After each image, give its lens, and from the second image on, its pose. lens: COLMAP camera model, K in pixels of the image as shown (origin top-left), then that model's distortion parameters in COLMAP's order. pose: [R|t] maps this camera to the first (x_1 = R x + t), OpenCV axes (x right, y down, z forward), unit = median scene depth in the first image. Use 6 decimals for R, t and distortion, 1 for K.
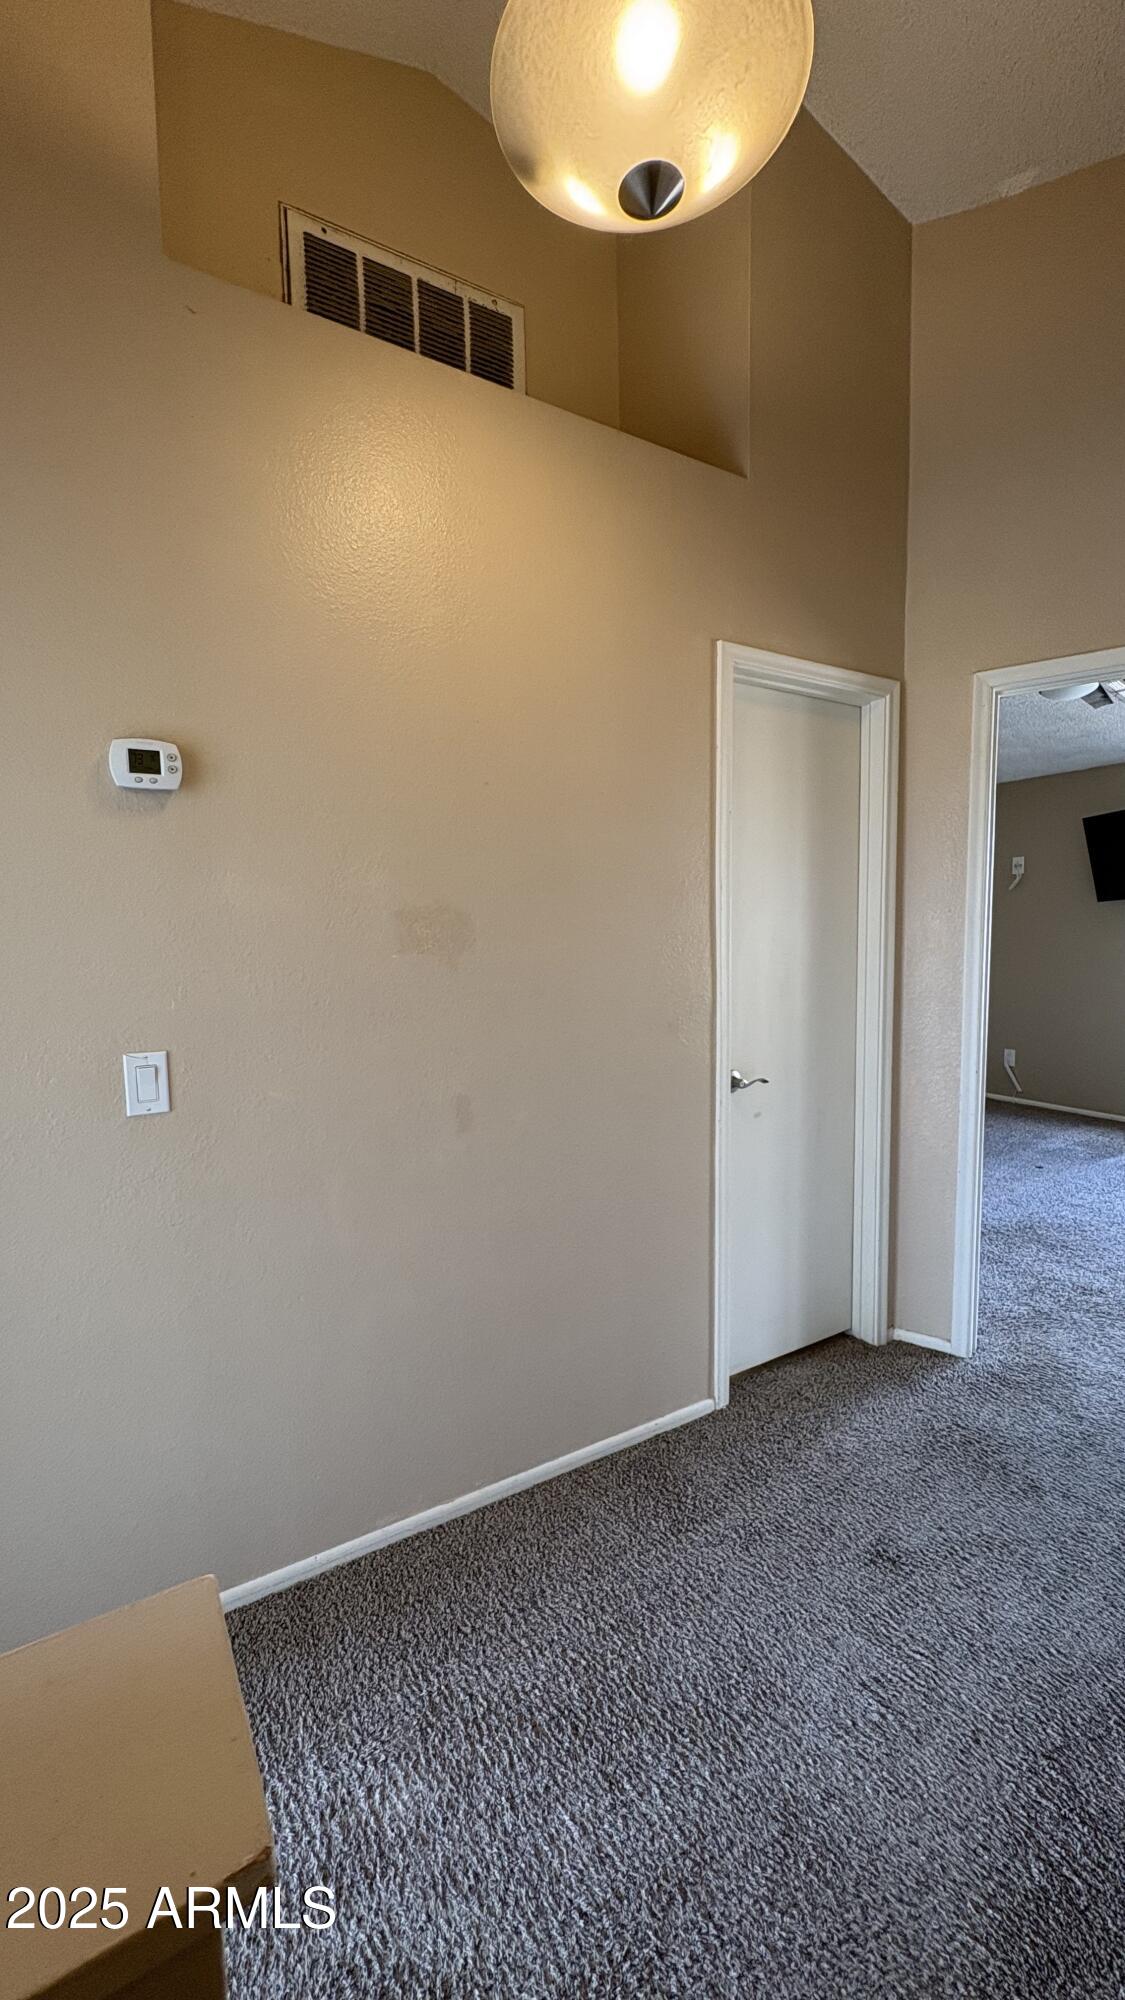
lens RADIAL K [[797.1, 0, 564.4], [0, 797.1, 1001.2], [0, 0, 1]] dist [-0.001651, 0.000744]
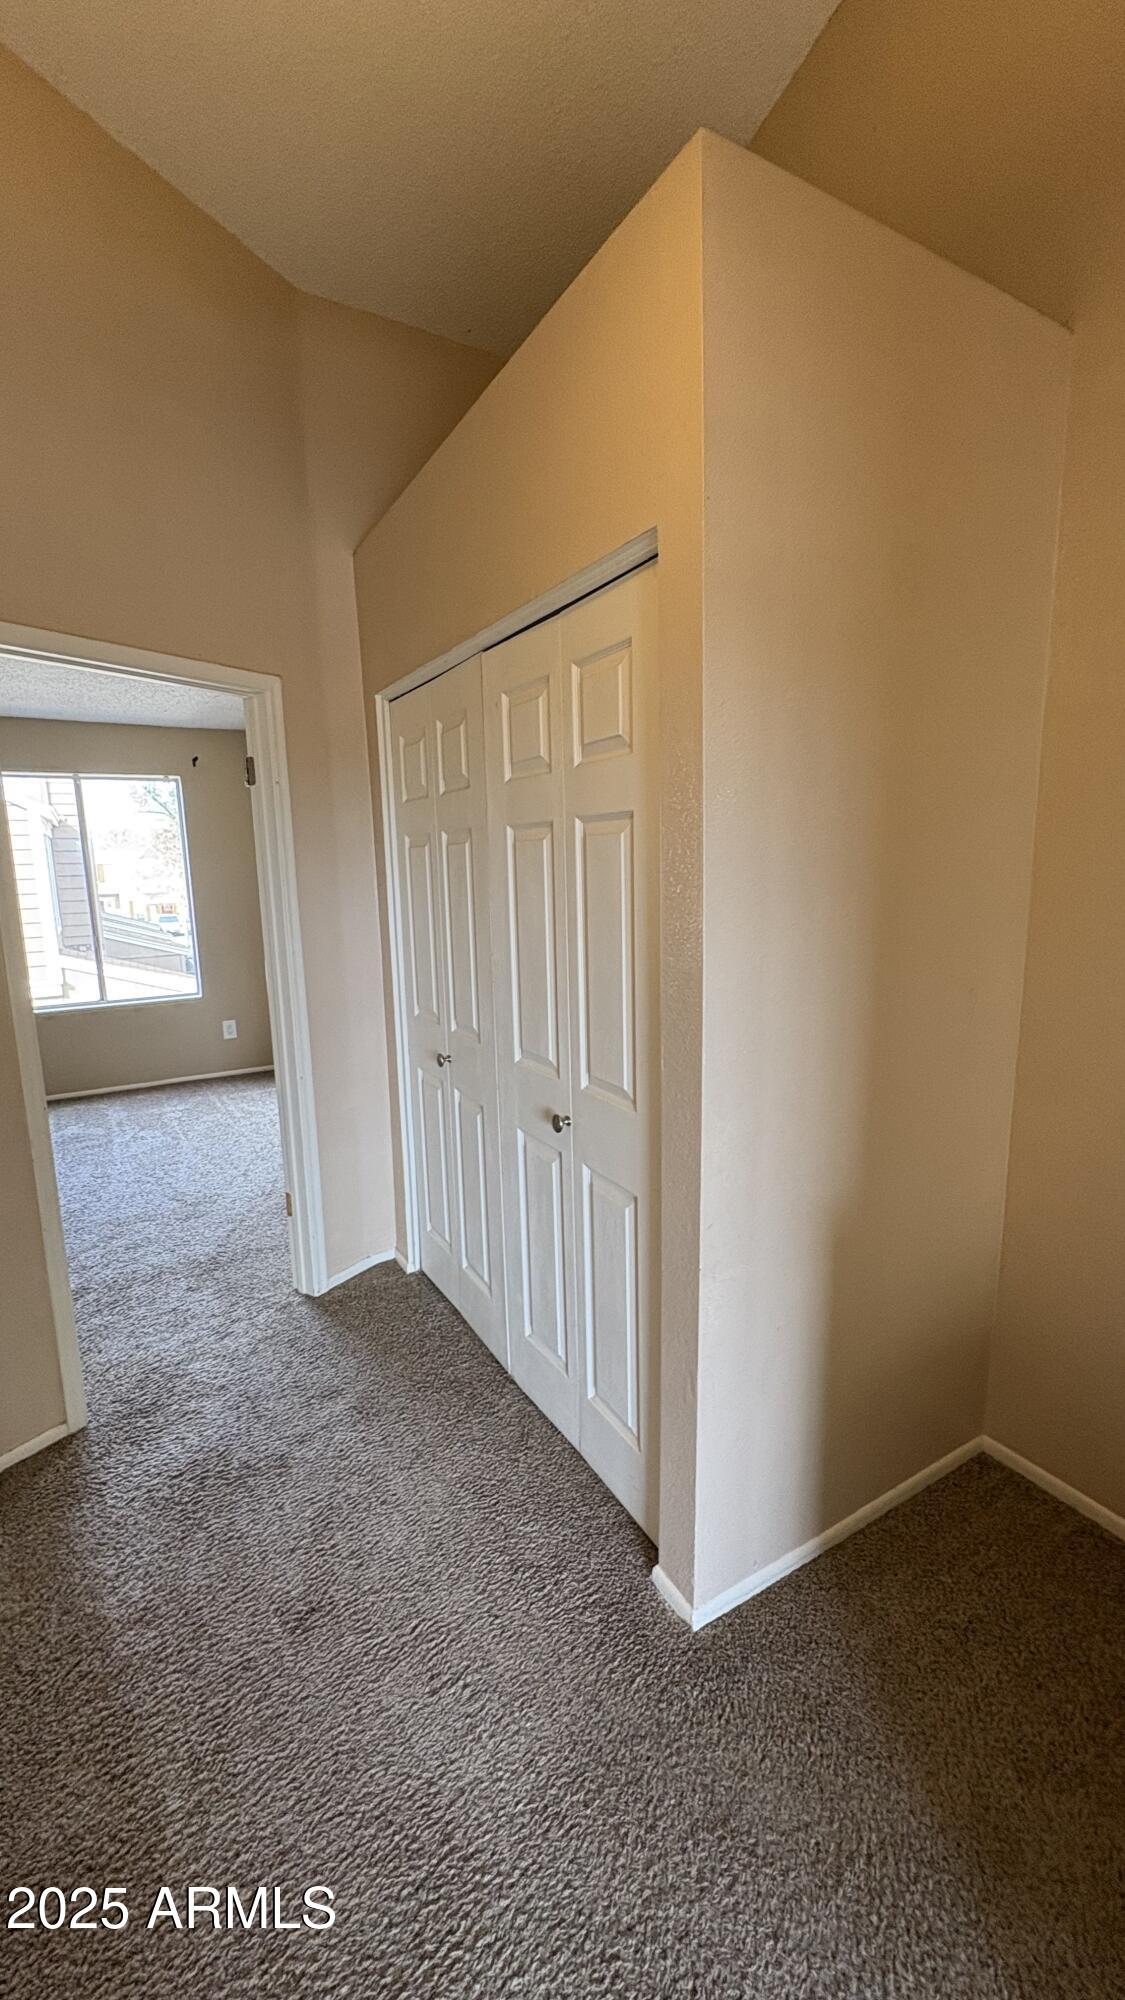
lens RADIAL K [[797.1, 0, 564.2], [0, 797.1, 998.7], [0, 0, 1]] dist [-0.001651, 0.000744]
pose [[0.015596, -0.159138, 0.987133, -0.522712], [0.106163, 0.981936, 0.156623, -0.181111], [-0.994226, 0.102354, 0.032208, 0.734052]]
